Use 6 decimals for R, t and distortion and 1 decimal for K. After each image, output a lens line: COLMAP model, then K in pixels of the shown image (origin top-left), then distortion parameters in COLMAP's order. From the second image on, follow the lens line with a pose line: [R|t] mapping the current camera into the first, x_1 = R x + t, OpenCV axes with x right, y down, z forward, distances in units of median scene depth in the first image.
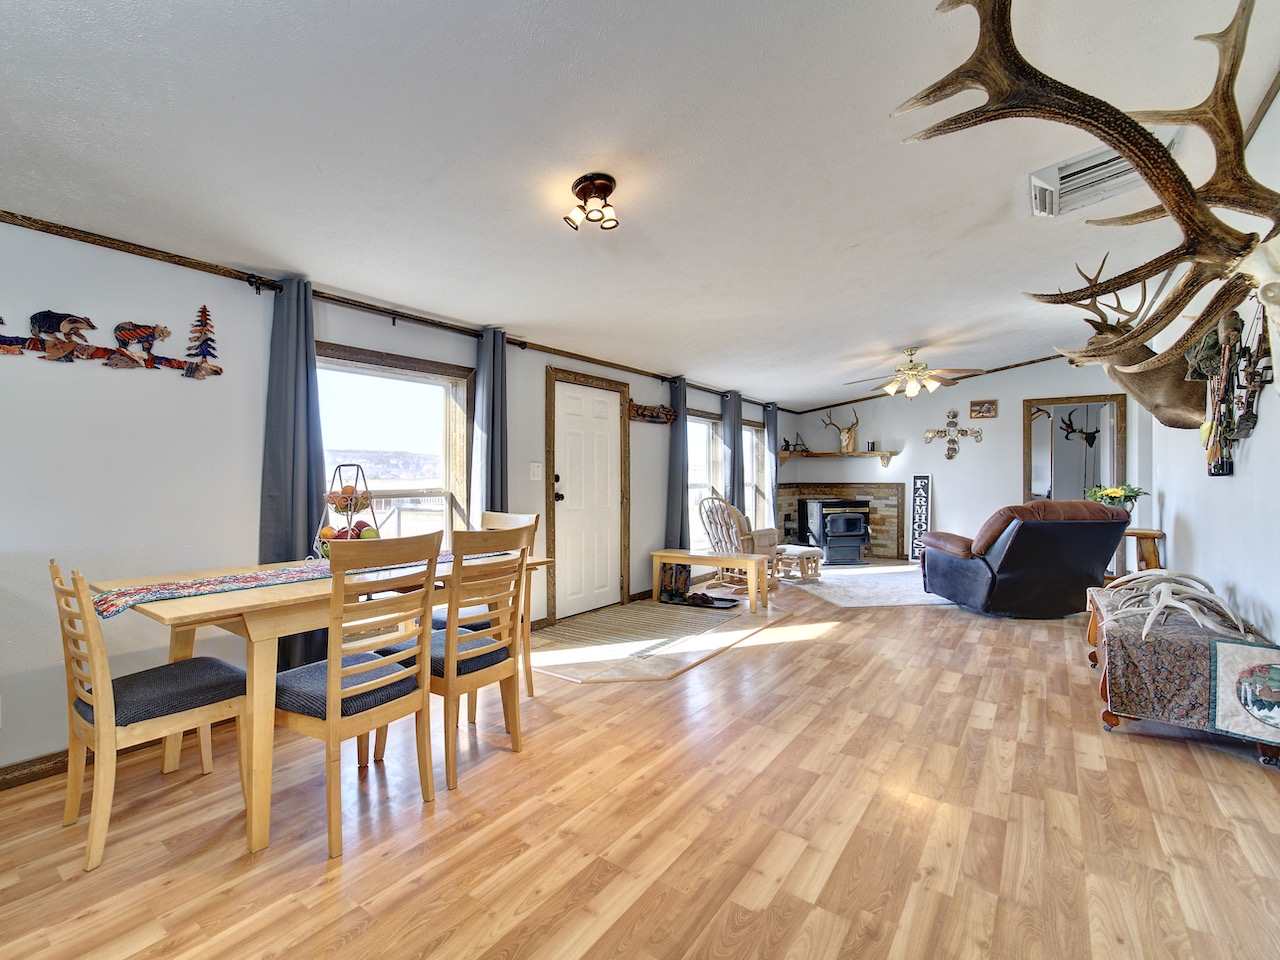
lens RADIAL K [[586.6, 0, 577.1], [0, 586.6, 475.8], [0, 0, 1]] dist [-0.013446, 0.005297]
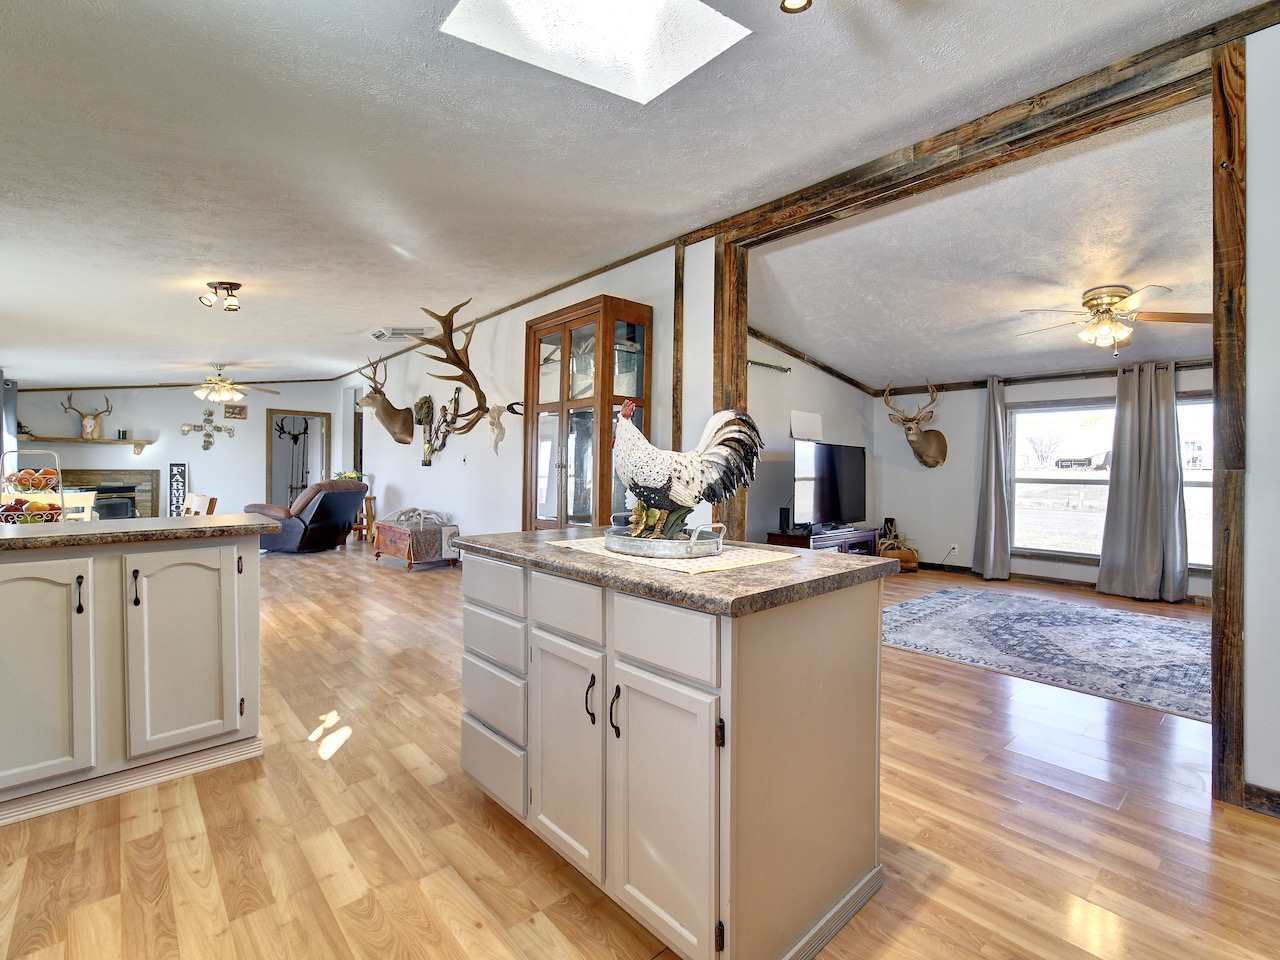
lens RADIAL K [[586.6, 0, 719.5], [0, 586.6, 479.7], [0, 0, 1]] dist [-0.013446, 0.005297]
pose [[0.090997, -0.012026, 0.995779, -0.785113], [-0.012376, 0.999836, 0.013206, 0.006054], [-0.995774, -0.013526, 0.090833, -0.282380]]
